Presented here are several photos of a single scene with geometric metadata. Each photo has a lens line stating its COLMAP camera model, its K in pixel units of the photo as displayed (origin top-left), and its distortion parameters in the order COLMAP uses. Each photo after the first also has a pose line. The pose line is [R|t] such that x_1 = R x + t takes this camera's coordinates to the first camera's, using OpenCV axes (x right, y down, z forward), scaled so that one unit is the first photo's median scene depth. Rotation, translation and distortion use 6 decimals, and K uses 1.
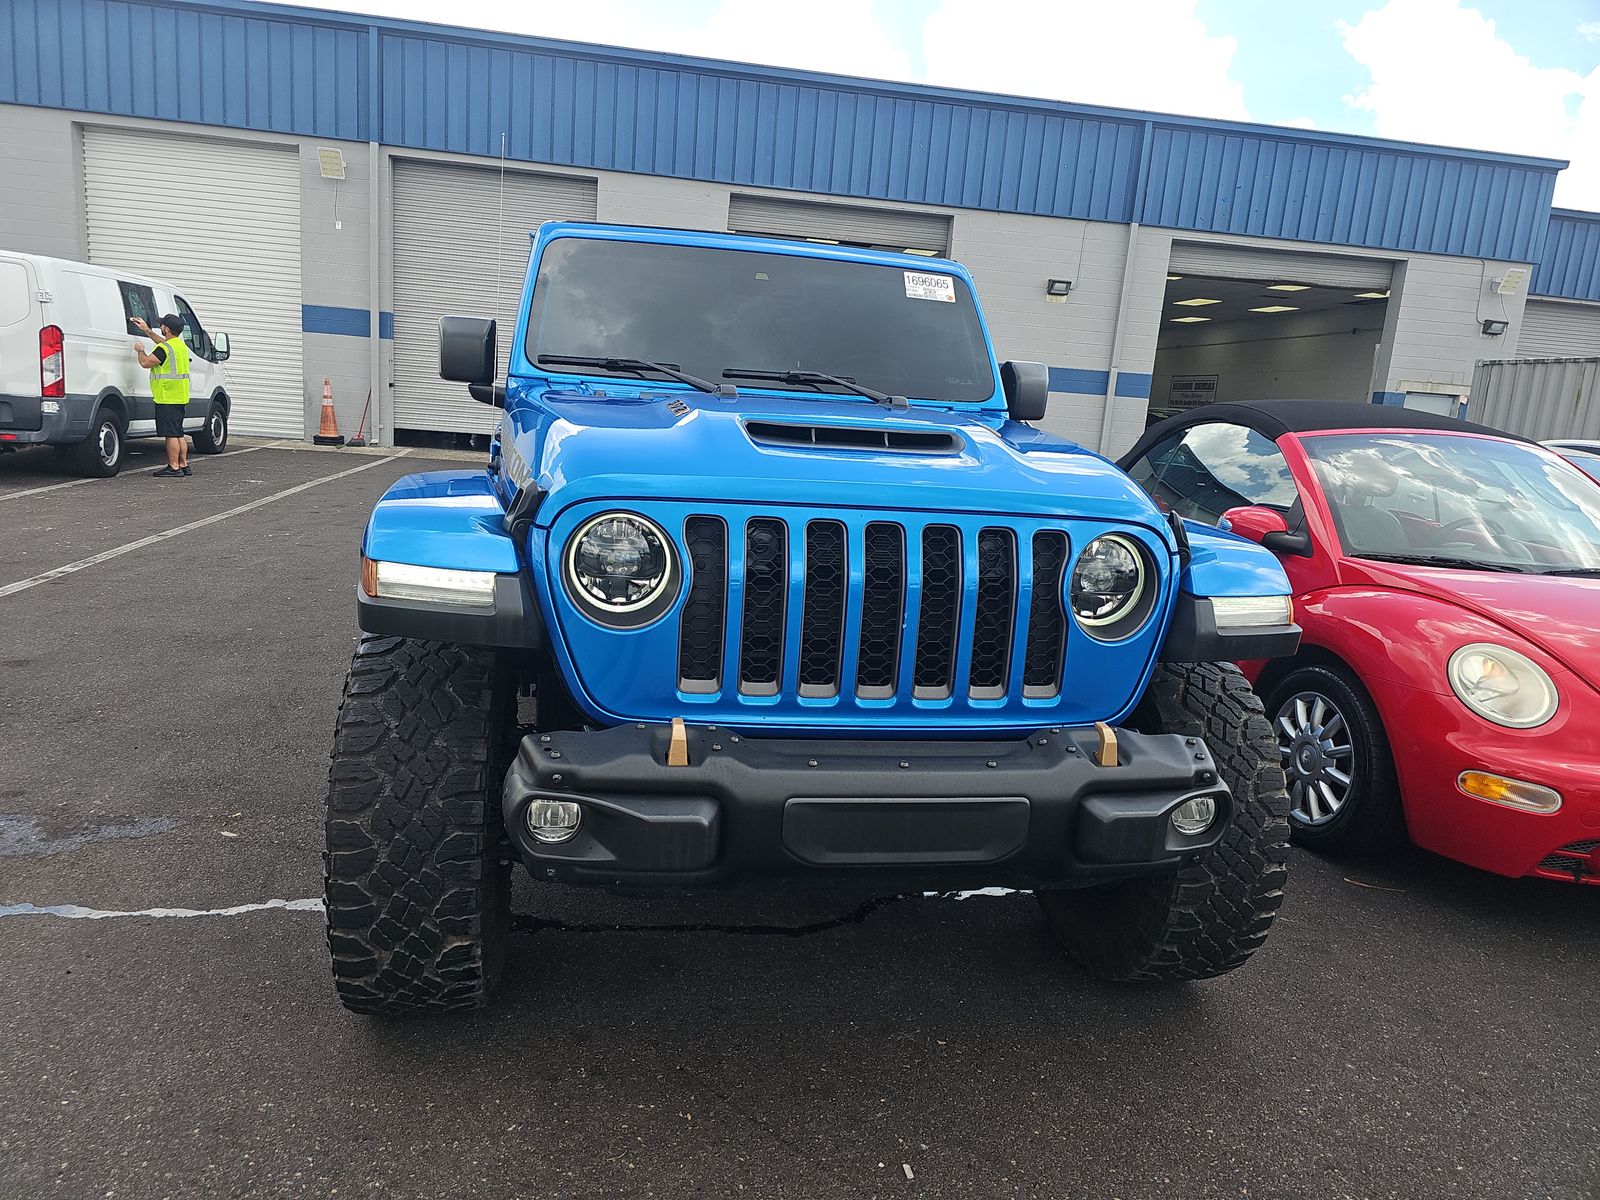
lens RADIAL K [[1074.5, 0, 787.2], [0, 1074.5, 603.0], [0, 0, 1]] dist [0.046511, -0.039737]
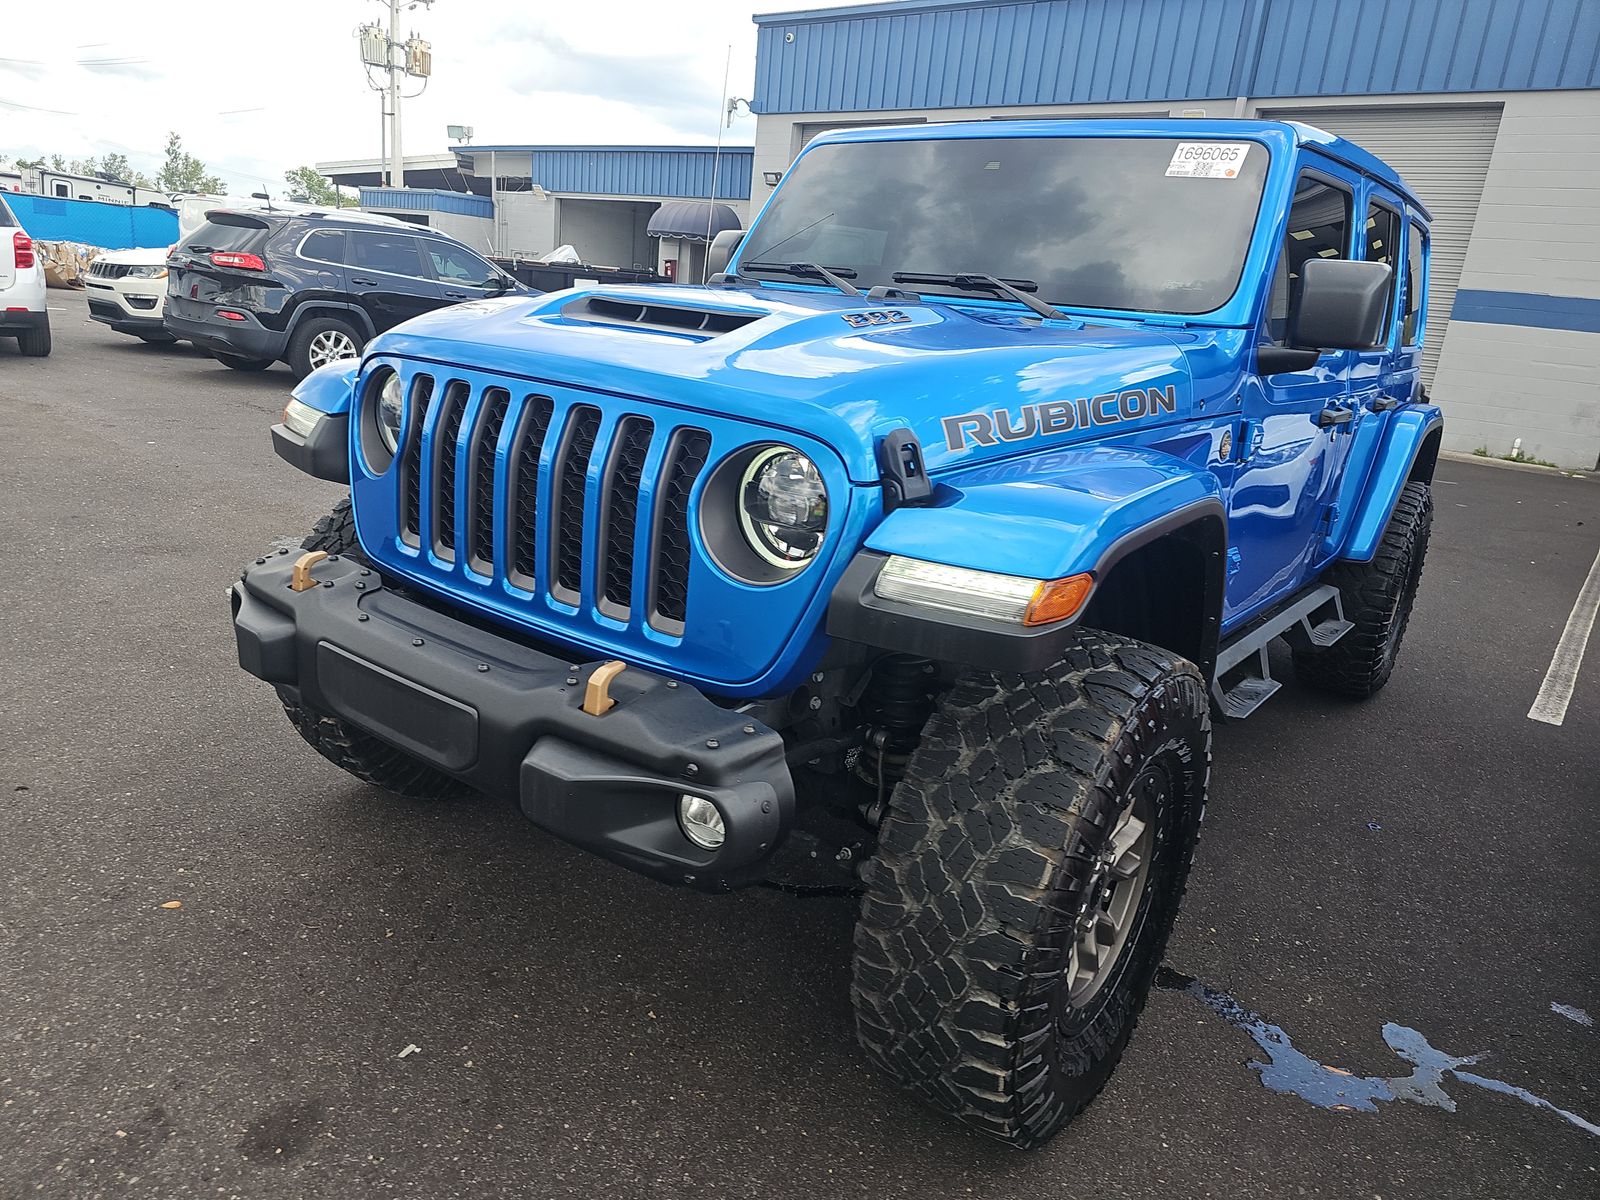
lens RADIAL K [[1074.5, 0, 802.8], [0, 1074.5, 600.5], [0, 0, 1]] dist [0.046511, -0.039737]
pose [[0.677814, 0.192609, -0.709556, 0.714152], [-0.180724, 0.979114, 0.093141, -0.025145], [0.712676, 0.065101, 0.698466, 0.408021]]
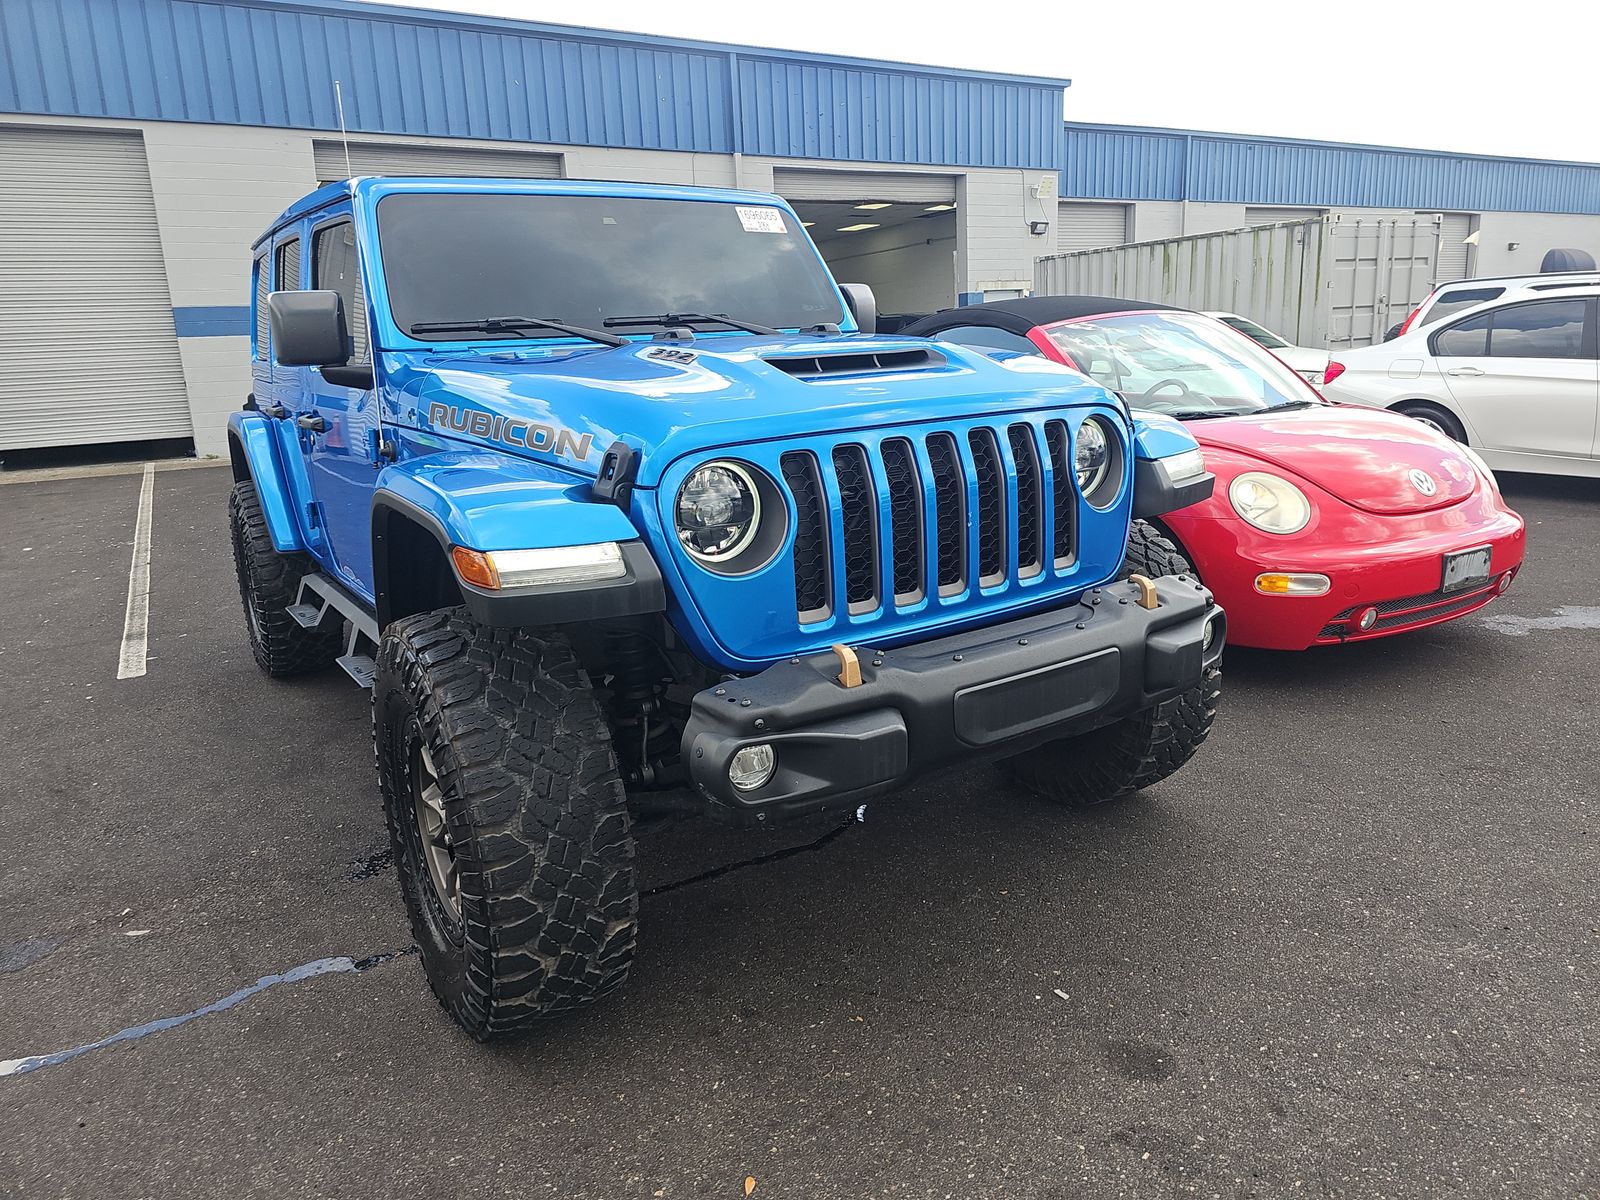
lens RADIAL K [[1074.5, 0, 823.8], [0, 1074.5, 581.3], [0, 0, 1]] dist [0.046511, -0.039737]
pose [[0.914919, -0.195086, 0.353362, -0.327809], [0.182913, 0.980783, 0.067882, -0.017646], [-0.359814, 0.002528, 0.933021, 0.022433]]
